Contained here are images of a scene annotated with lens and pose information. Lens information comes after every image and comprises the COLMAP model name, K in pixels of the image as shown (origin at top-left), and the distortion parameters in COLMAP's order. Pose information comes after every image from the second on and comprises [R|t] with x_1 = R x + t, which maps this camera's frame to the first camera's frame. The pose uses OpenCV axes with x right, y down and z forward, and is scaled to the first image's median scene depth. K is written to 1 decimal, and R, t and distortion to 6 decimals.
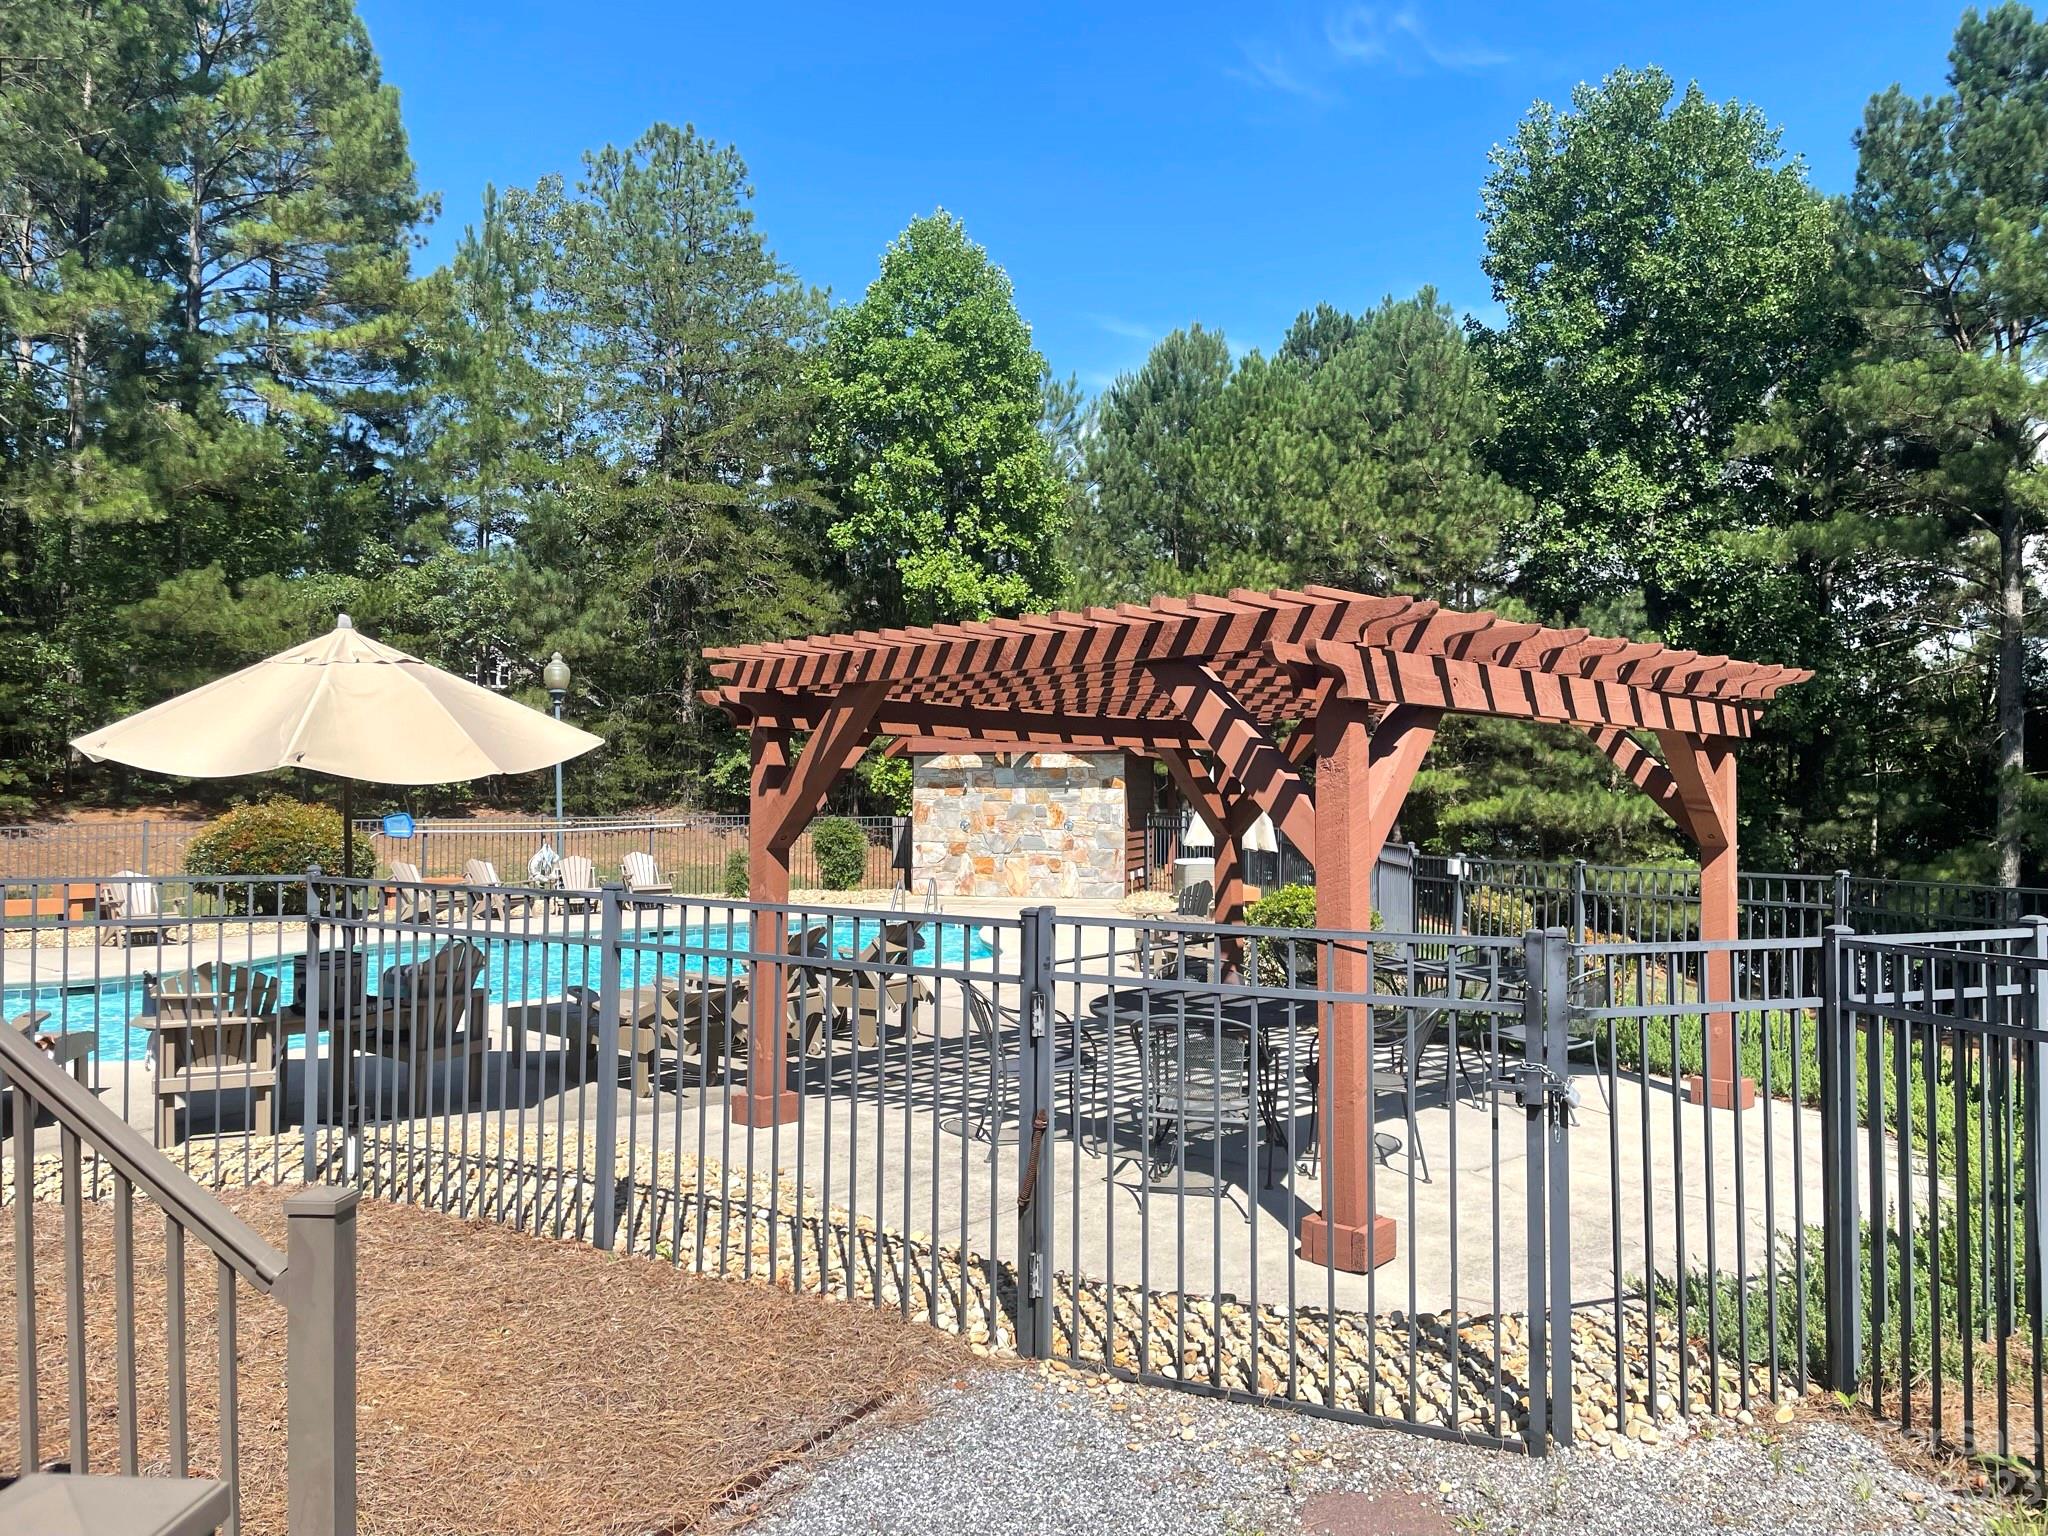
lens RADIAL K [[1498.3, 0, 1024.0], [0, 1498.3, 768.0], [0, 0, 1]] dist [0.001011, -0.000596]
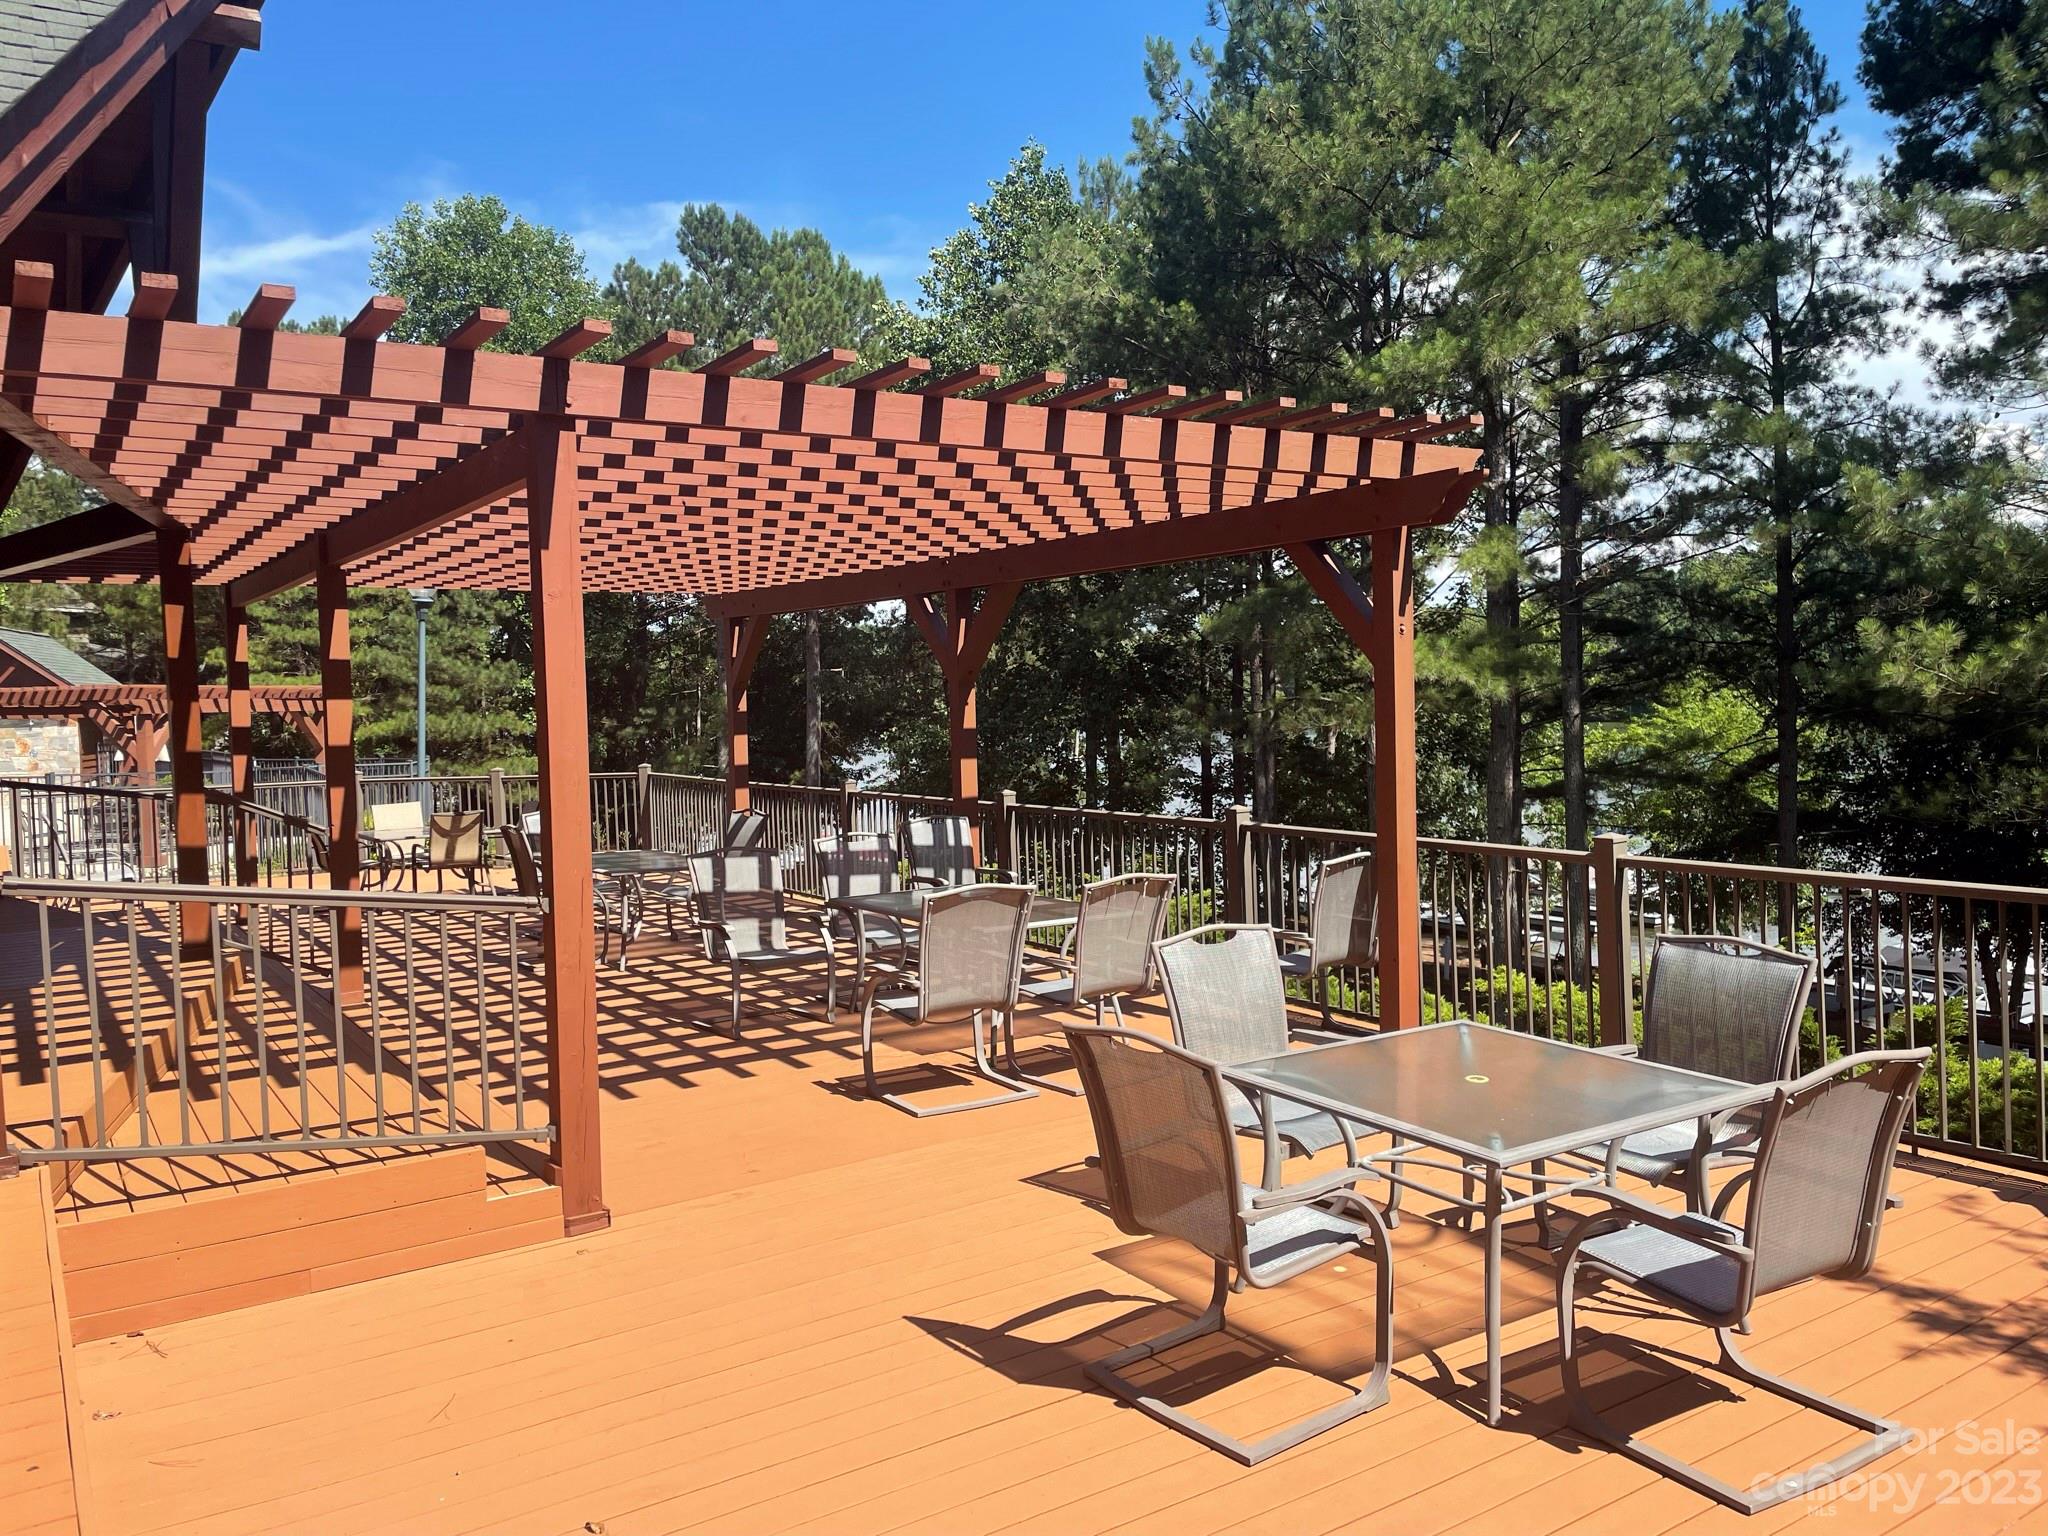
lens RADIAL K [[1498.3, 0, 1024.0], [0, 1498.3, 768.0], [0, 0, 1]] dist [0.001011, -0.000596]
pose [[0.809284, -0.051415, 0.585163, -0.120777], [0.015429, 0.997679, 0.066323, -0.077474], [-0.587215, -0.044646, 0.808199, -2.006712]]
